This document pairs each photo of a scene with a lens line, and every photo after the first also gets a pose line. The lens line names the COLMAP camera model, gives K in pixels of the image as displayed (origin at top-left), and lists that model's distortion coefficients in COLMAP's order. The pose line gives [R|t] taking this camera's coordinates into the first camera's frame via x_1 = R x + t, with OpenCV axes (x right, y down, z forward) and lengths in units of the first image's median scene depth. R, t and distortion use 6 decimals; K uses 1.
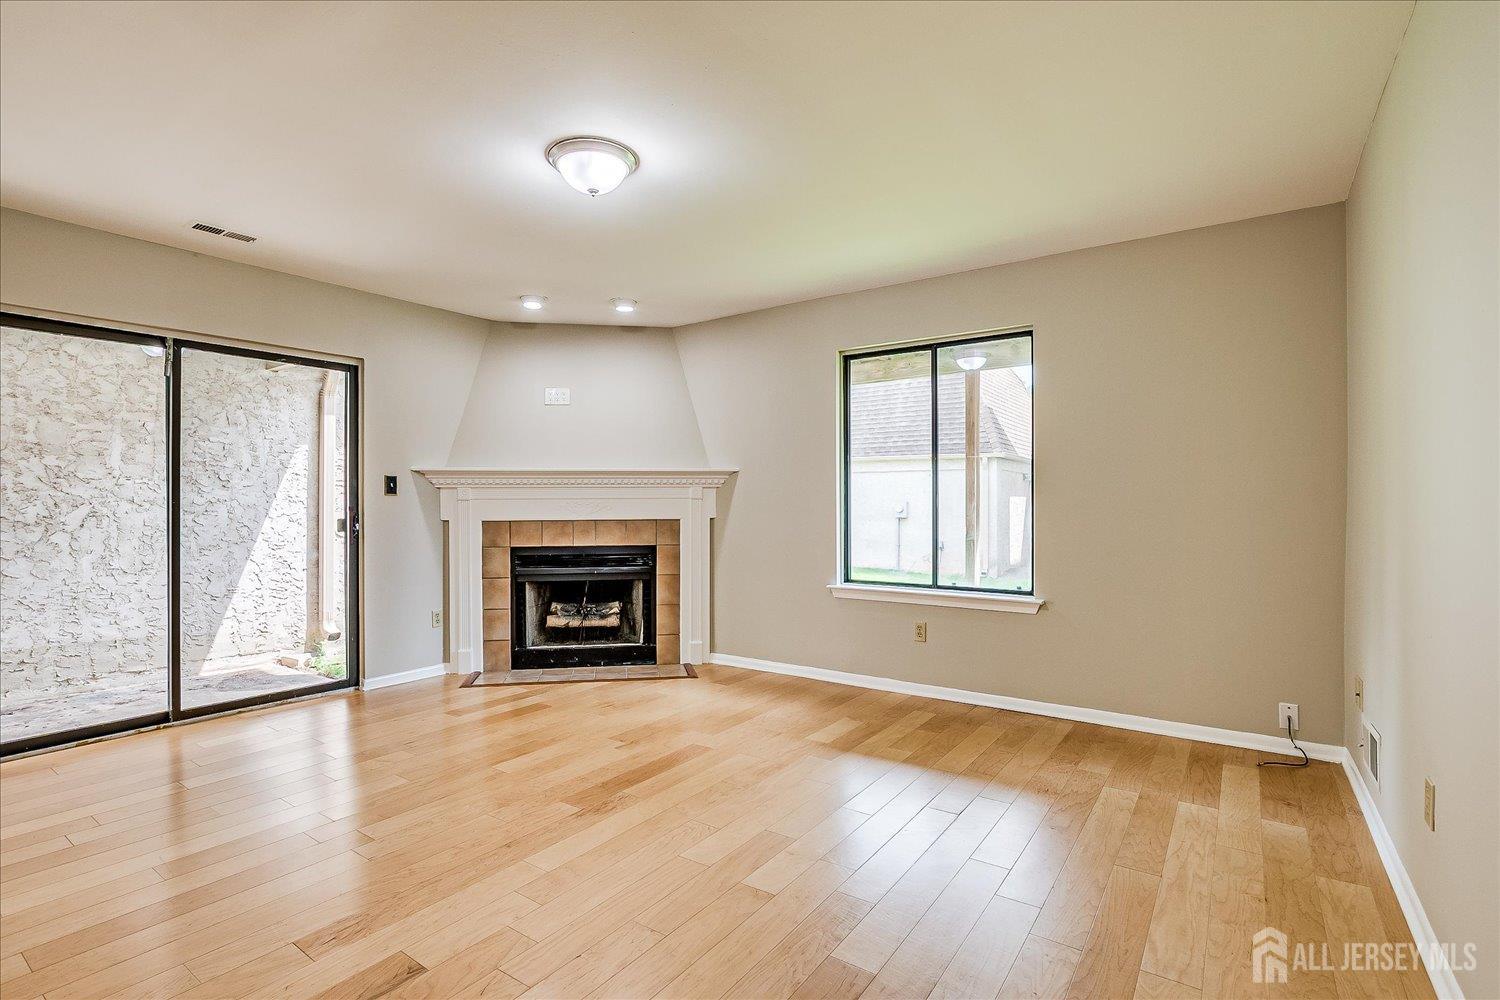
lens RADIAL K [[711.3, 0, 739.3], [0, 711.3, 504.5], [0, 0, 1]] dist [-0.019213, 0.000239]
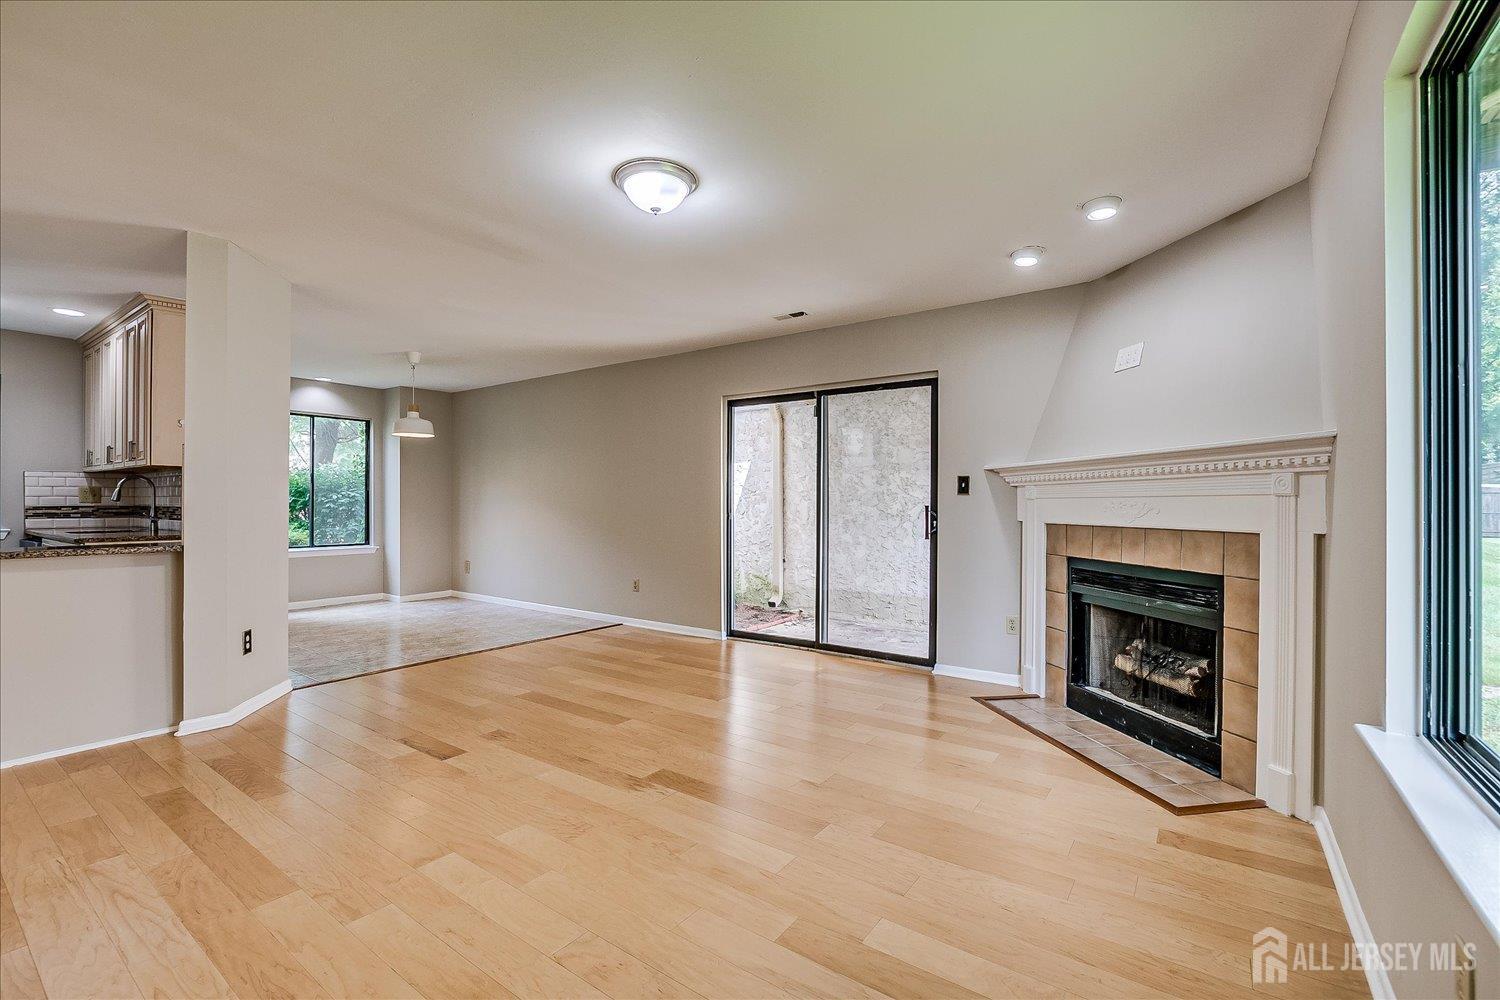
lens RADIAL K [[656.2, 0, 741.7], [0, 656.2, 504.2], [0, 0, 1]] dist [-0.025529, 0.004452]
pose [[-0.004886, 0.003753, -0.999981, 0.428251], [-0.004776, 0.999981, 0.003776, -0.001286], [0.999977, 0.004794, -0.004868, 0.624174]]
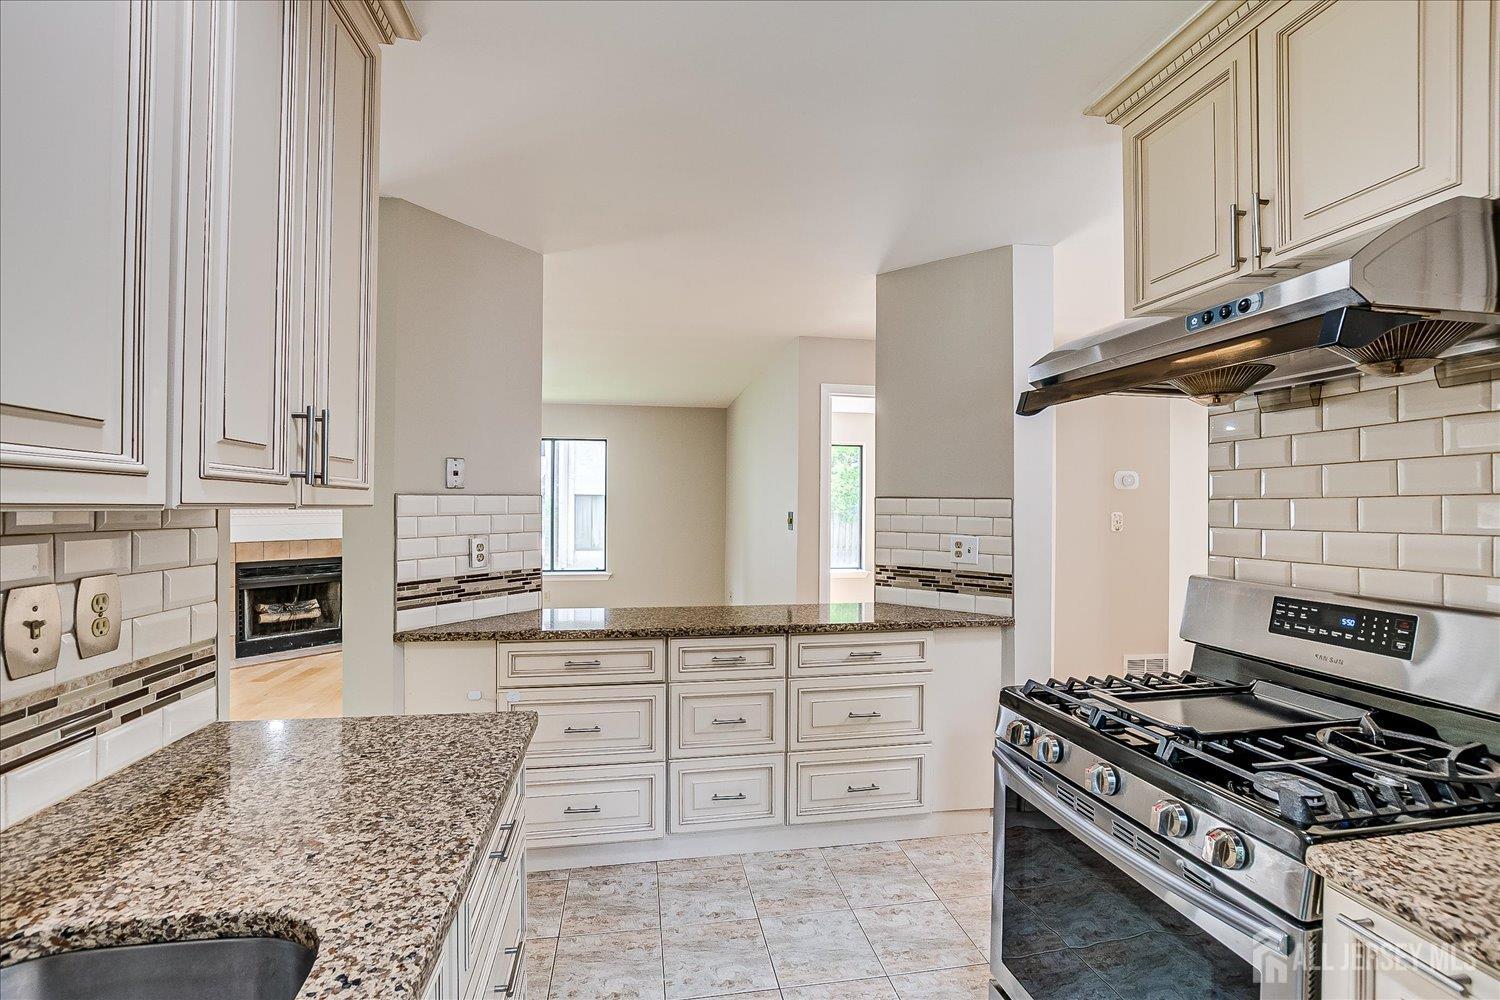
lens RADIAL K [[656.2, 0, 742.9], [0, 656.2, 502.6], [0, 0, 1]] dist [-0.025529, 0.004452]
pose [[0.710712, 0.006791, 0.703451, -0.490069], [-0.004624, 0.999977, -0.004982, -0.046811], [-0.703468, 0.000288, 0.710727, -0.471758]]
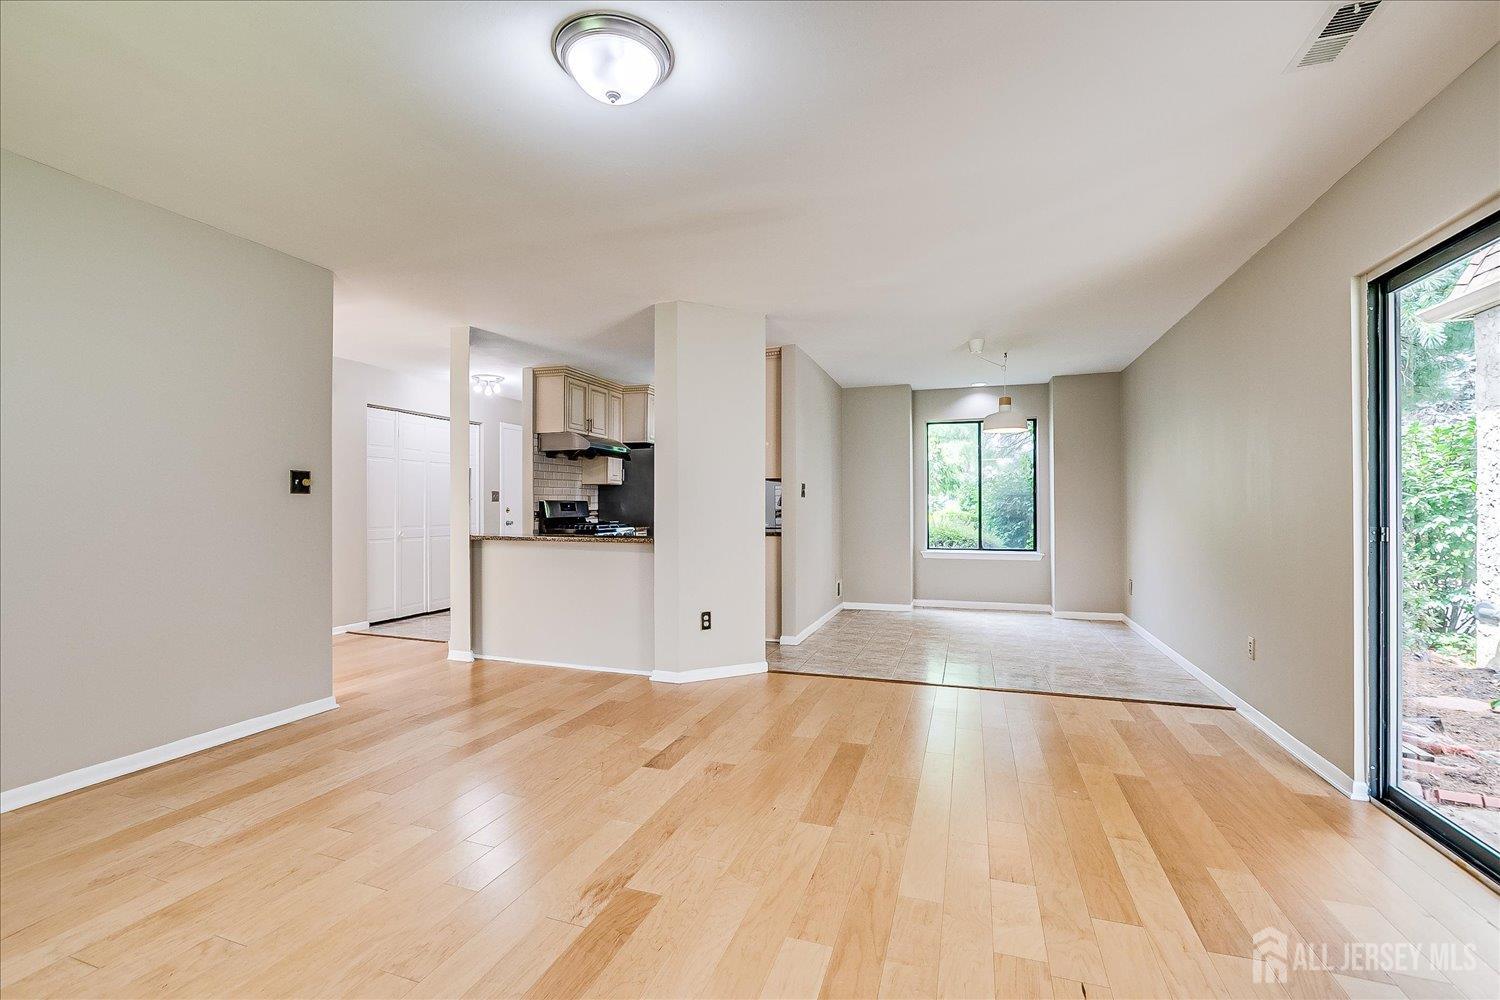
lens RADIAL K [[656.2, 0, 740.4], [0, 656.2, 500.1], [0, 0, 1]] dist [-0.025529, 0.004452]
pose [[-0.959219, 0.000819, -0.282662, -0.075544], [0.003216, 0.999963, -0.008016, 0.000535], [0.282645, -0.008598, -0.959186, 0.938779]]
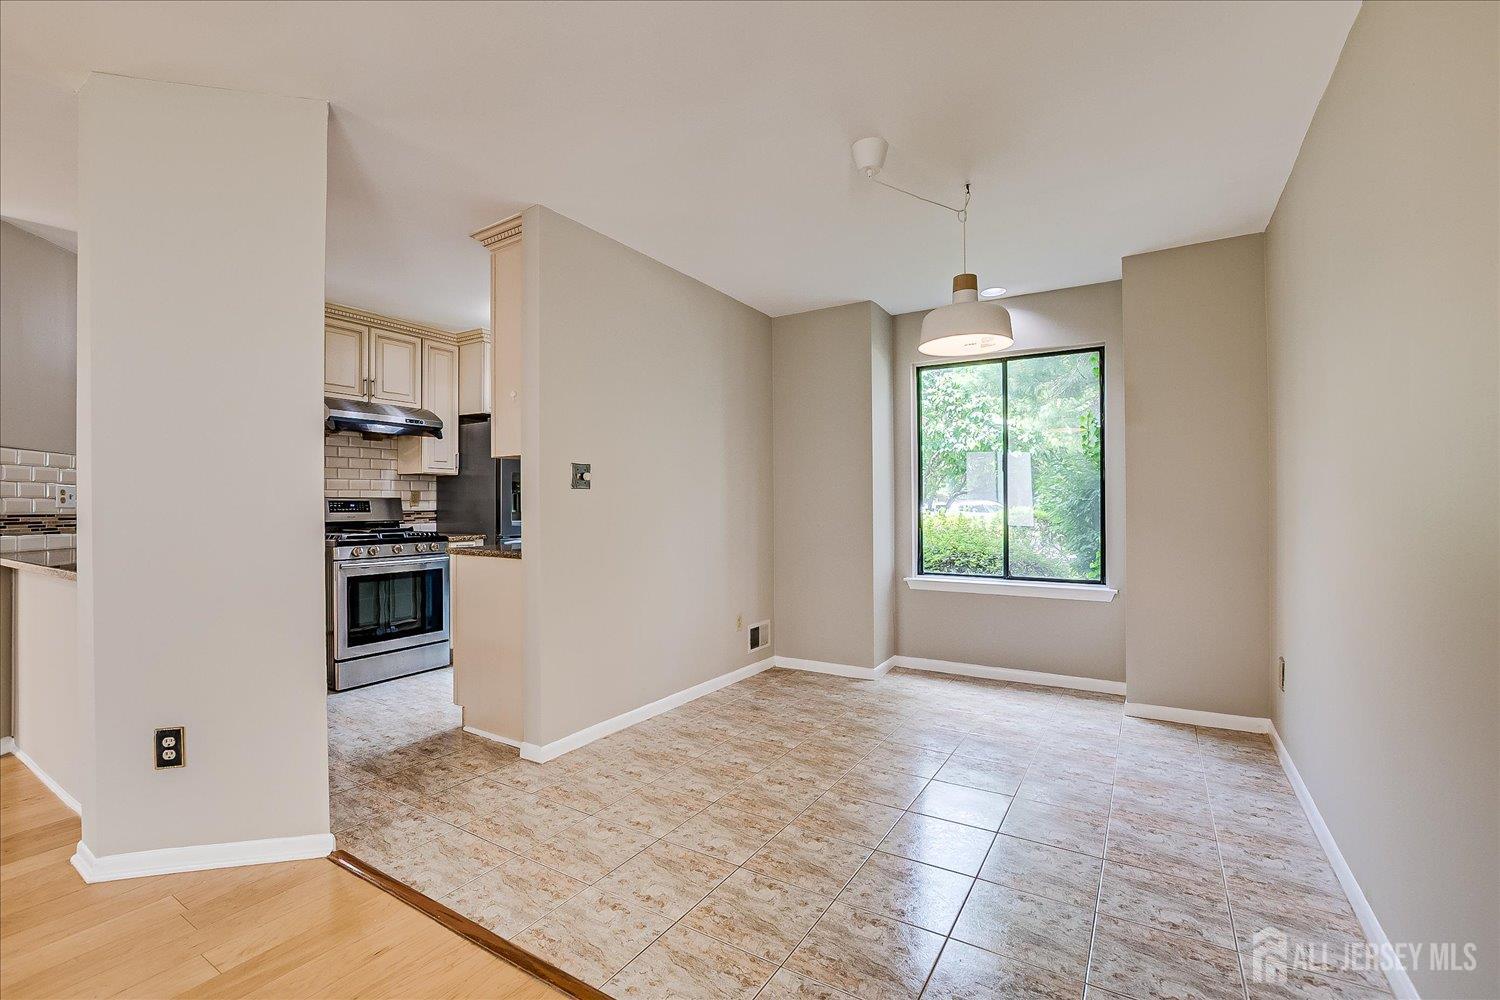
lens RADIAL K [[656.2, 0, 740.5], [0, 656.2, 501.8], [0, 0, 1]] dist [-0.025529, 0.004452]
pose [[-0.998183, 0.005951, -0.059960, -0.620728], [0.006178, 0.999974, -0.003597, 0.002448], [0.059937, -0.003961, -0.998194, 0.509242]]
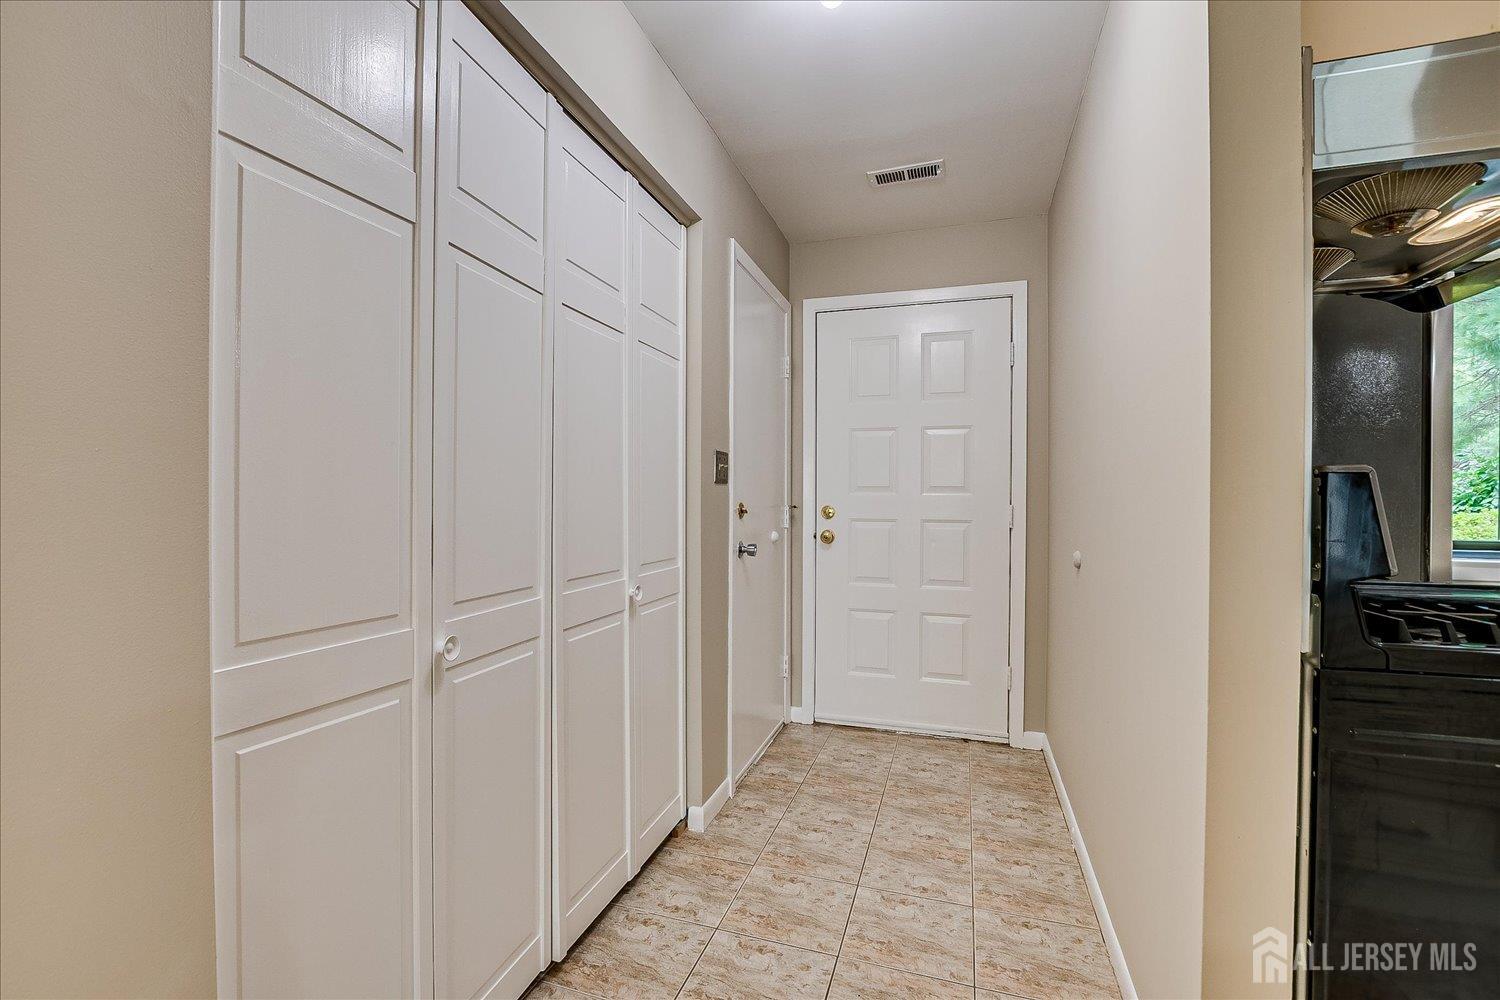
lens RADIAL K [[656.2, 0, 742.8], [0, 656.2, 502.5], [0, 0, 1]] dist [-0.025529, 0.004452]
pose [[-0.953637, -0.001812, -0.300953, 0.181416], [-0.003119, 0.999988, 0.003862, 0.001634], [0.300943, 0.004621, -0.953631, -0.268923]]
